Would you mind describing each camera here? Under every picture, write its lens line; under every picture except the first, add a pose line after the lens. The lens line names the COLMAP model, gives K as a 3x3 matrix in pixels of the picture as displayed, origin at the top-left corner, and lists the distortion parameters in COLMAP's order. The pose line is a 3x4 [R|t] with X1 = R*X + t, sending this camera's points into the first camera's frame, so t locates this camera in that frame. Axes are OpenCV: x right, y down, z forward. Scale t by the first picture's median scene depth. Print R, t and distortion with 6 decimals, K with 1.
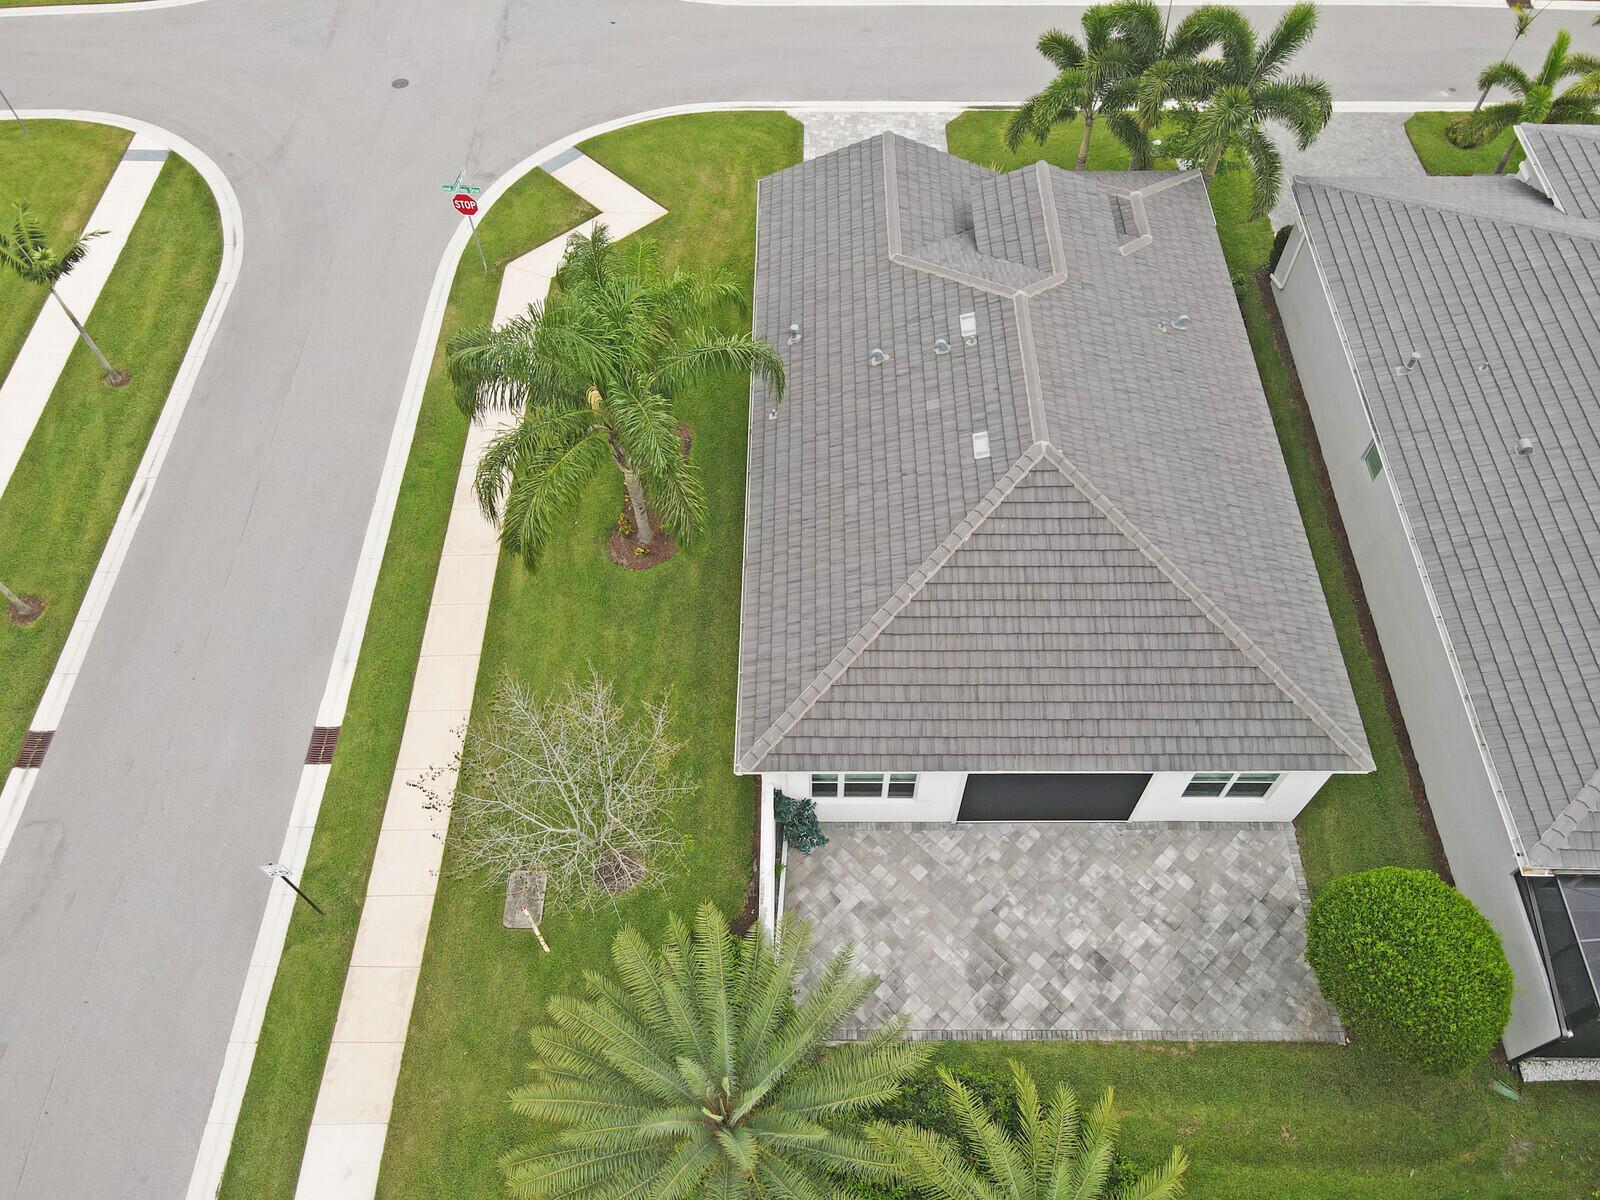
lens RADIAL K [[1197.8, 0, 800.0], [0, 1197.8, 600.0], [0, 0, 1]] dist [0.018588, 0.000892]
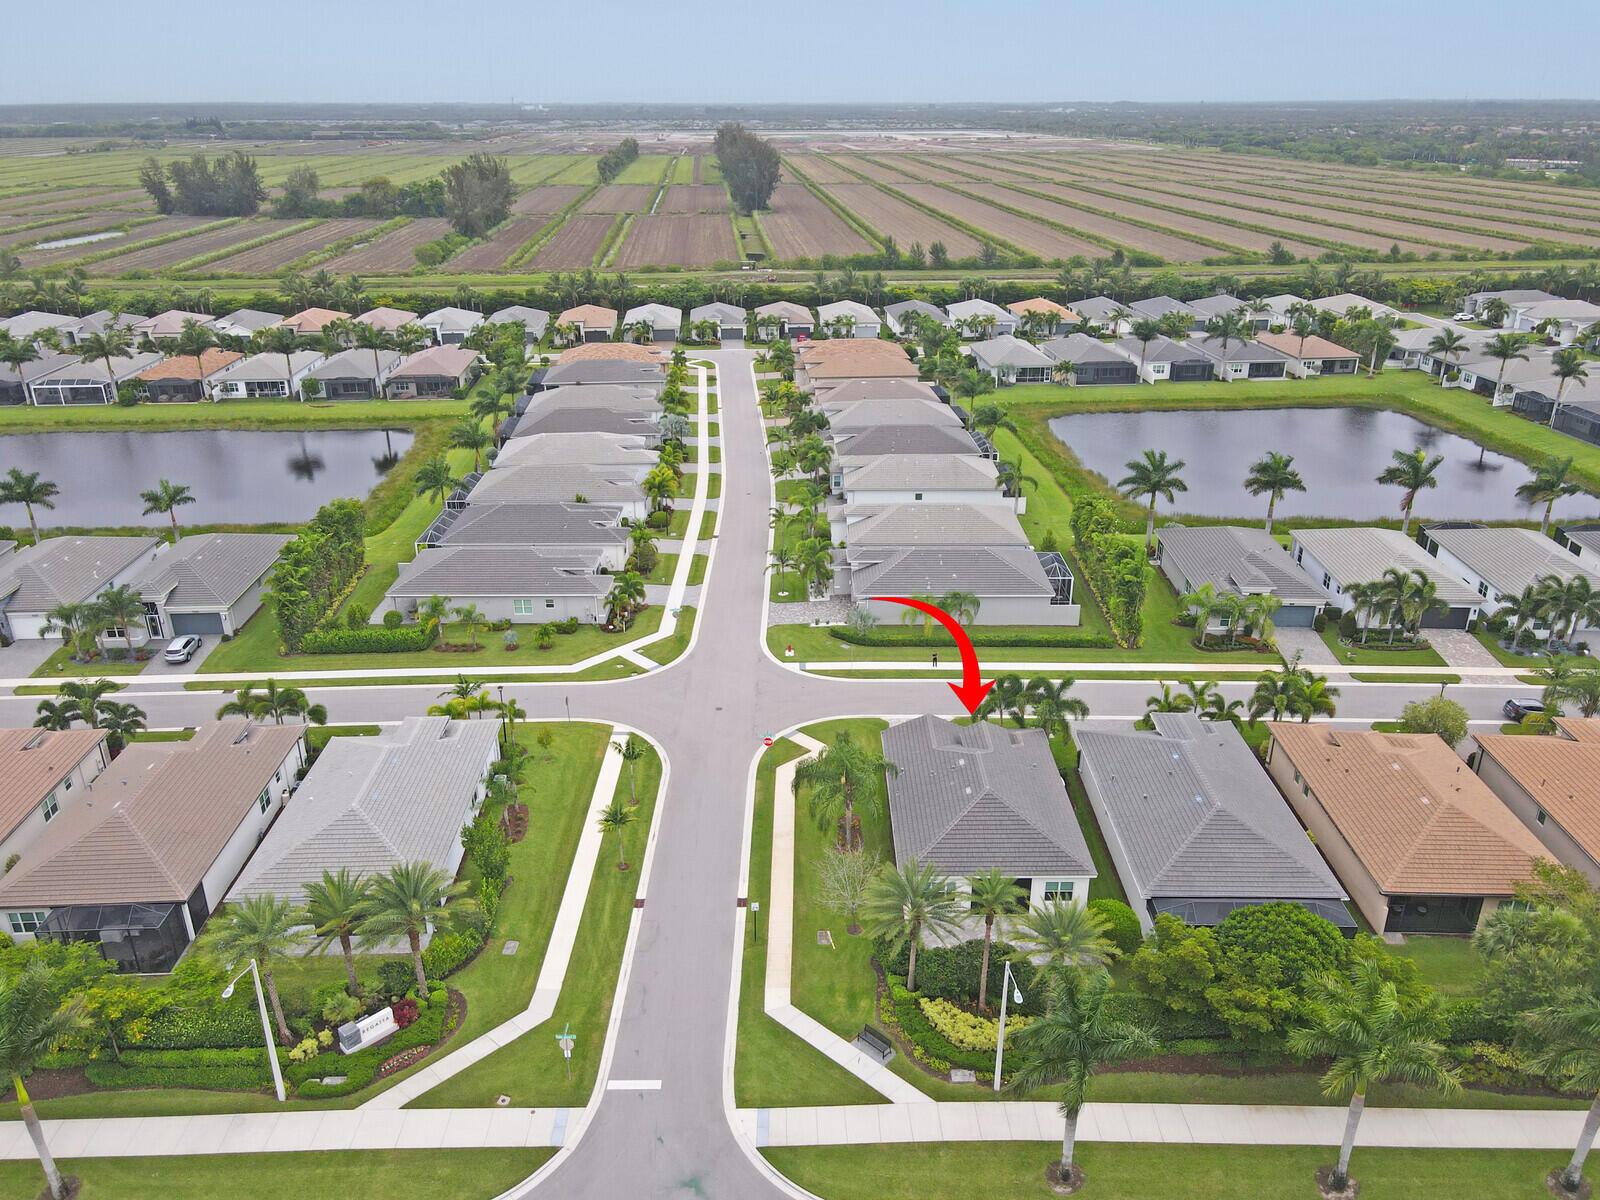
lens RADIAL K [[1197.8, 0, 800.0], [0, 1197.8, 600.0], [0, 0, 1]] dist [0.018588, 0.000892]
pose [[0.999970, 0.003261, 0.006999, -0.249315], [0.001022, 0.842579, -0.538572, 0.904139], [-0.007653, 0.538563, 0.842550, -1.516635]]
